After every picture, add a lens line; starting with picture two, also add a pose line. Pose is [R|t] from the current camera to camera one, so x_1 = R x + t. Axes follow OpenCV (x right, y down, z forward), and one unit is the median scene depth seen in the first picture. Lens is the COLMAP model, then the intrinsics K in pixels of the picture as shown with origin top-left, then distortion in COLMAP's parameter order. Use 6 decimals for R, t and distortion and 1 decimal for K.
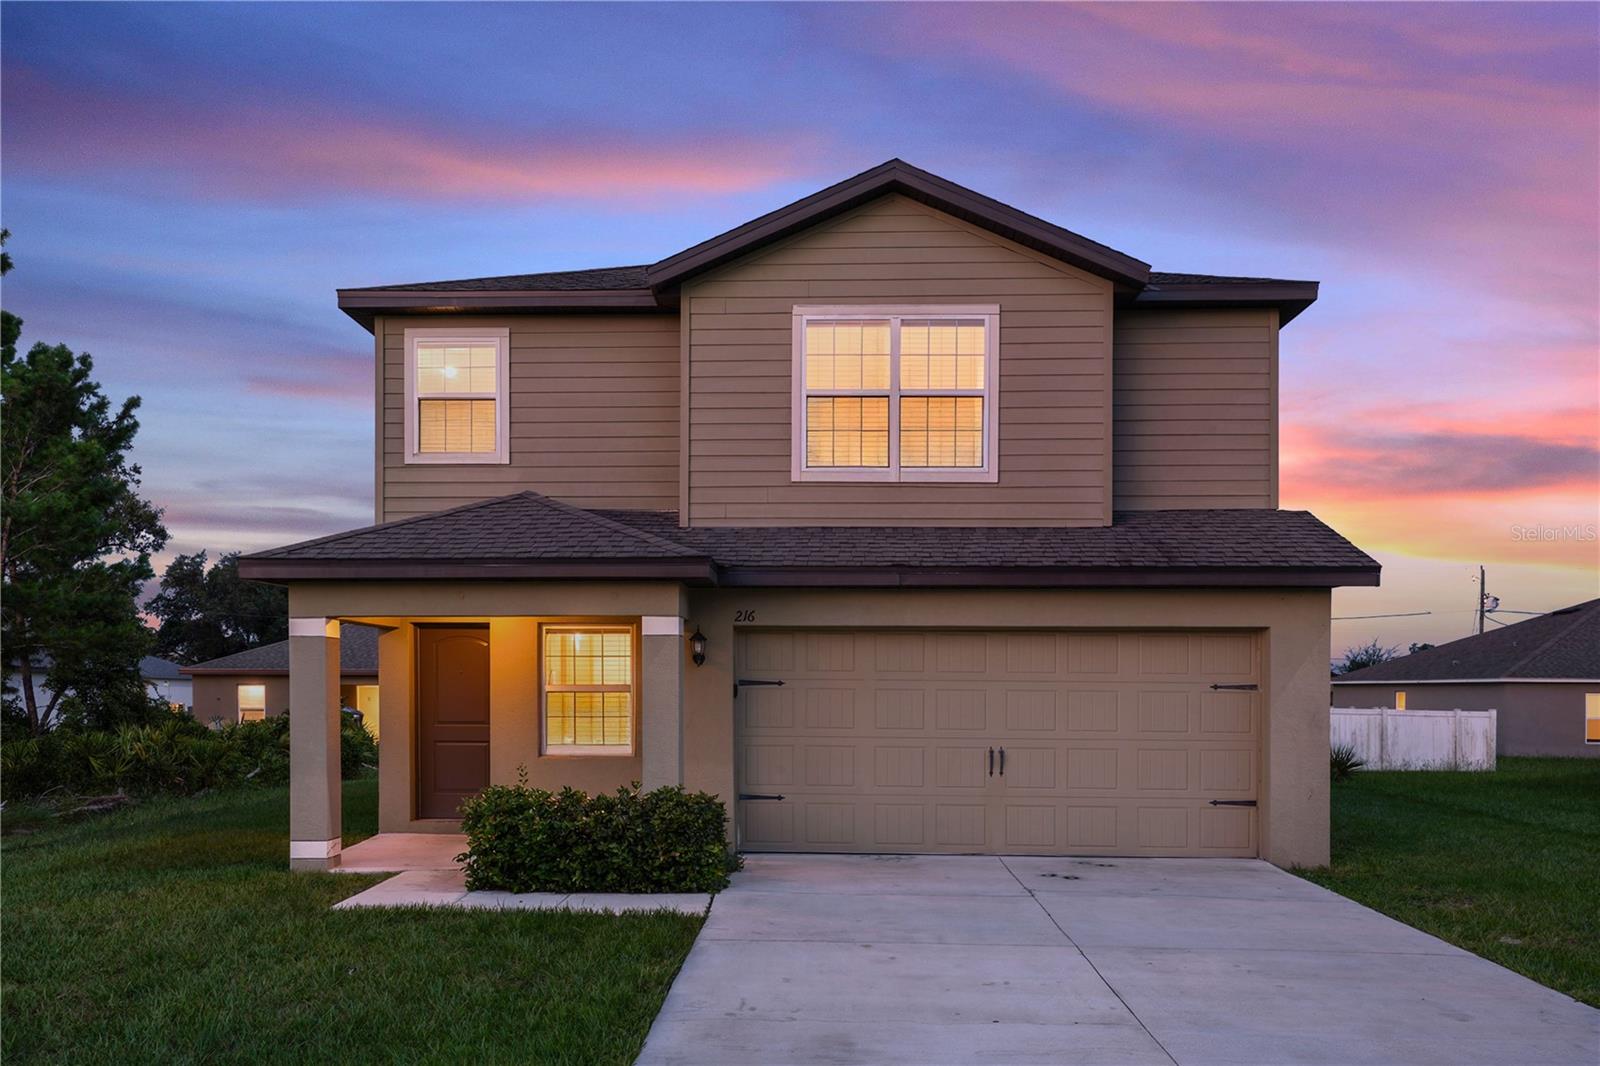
lens RADIAL K [[1246.2, 0, 777.0], [0, 1246.2, 719.3], [0, 0, 1]] dist [-0.009178, 0.070161]
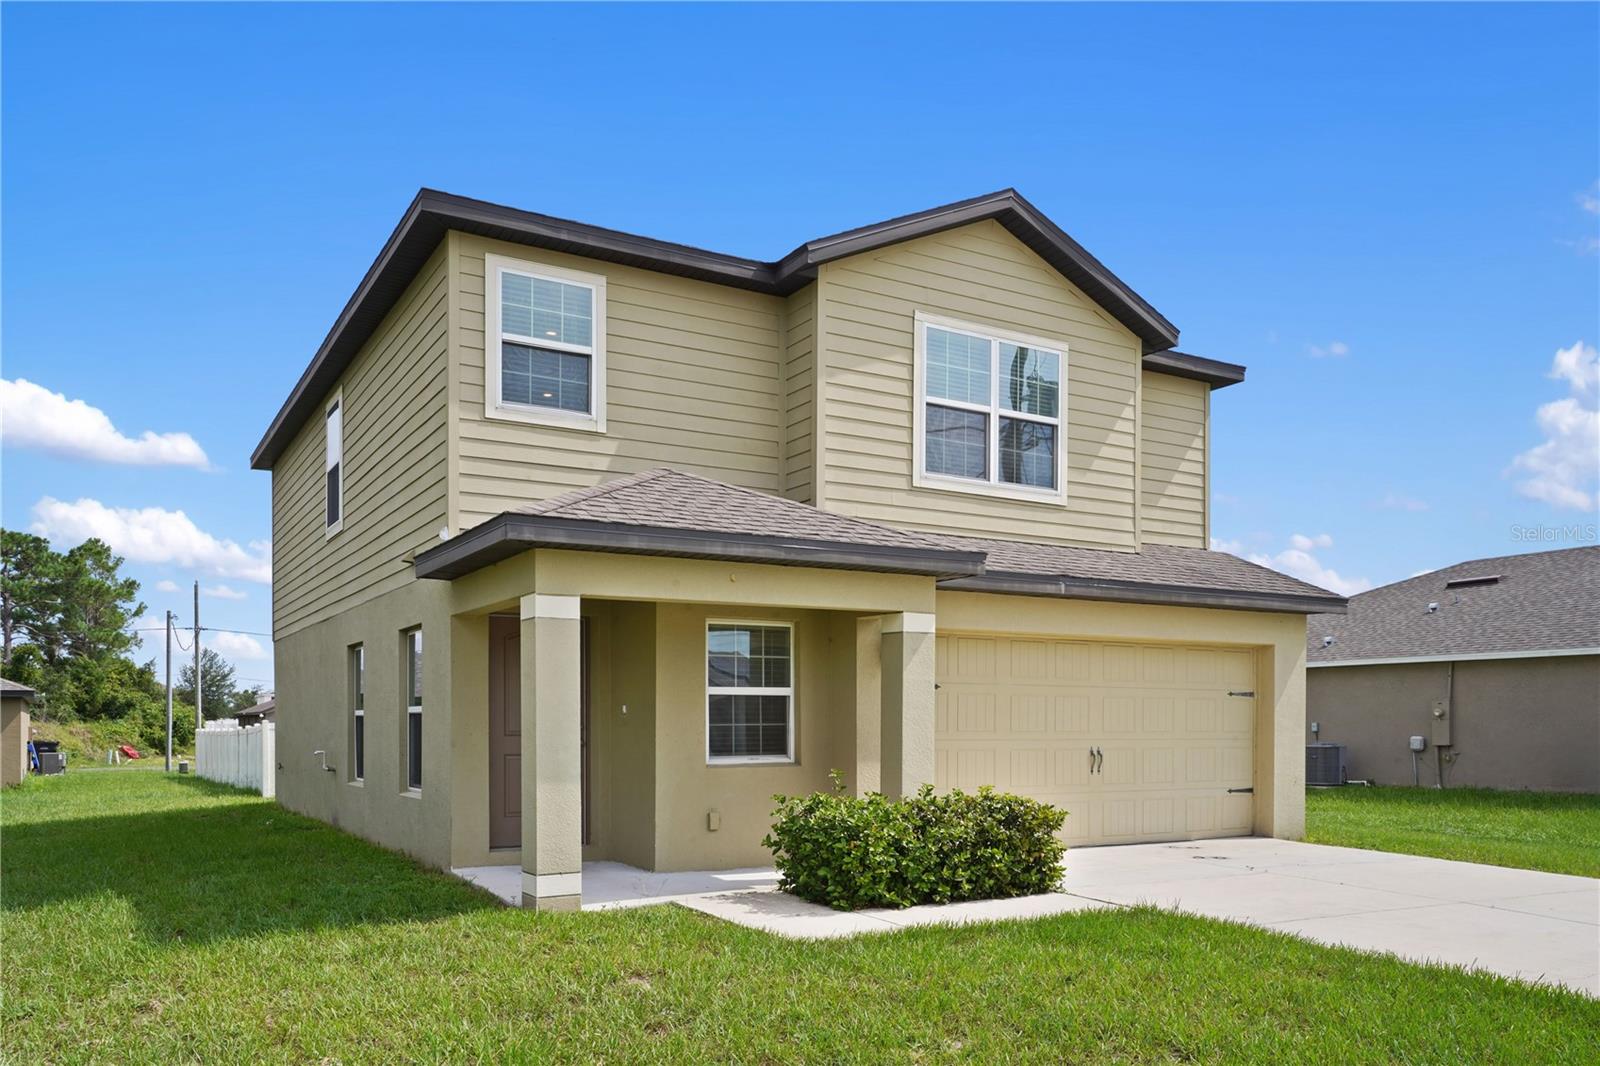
lens RADIAL K [[1194.0, 0, 777.0], [0, 1194.0, 752.3], [0, 0, 1]] dist [0.002306, 0.001423]
pose [[0.850449, -0.016629, 0.525795, -0.348082], [0.014468, 0.999862, 0.008220, 0.007820], [-0.525859, 0.000616, 0.850572, 0.143589]]
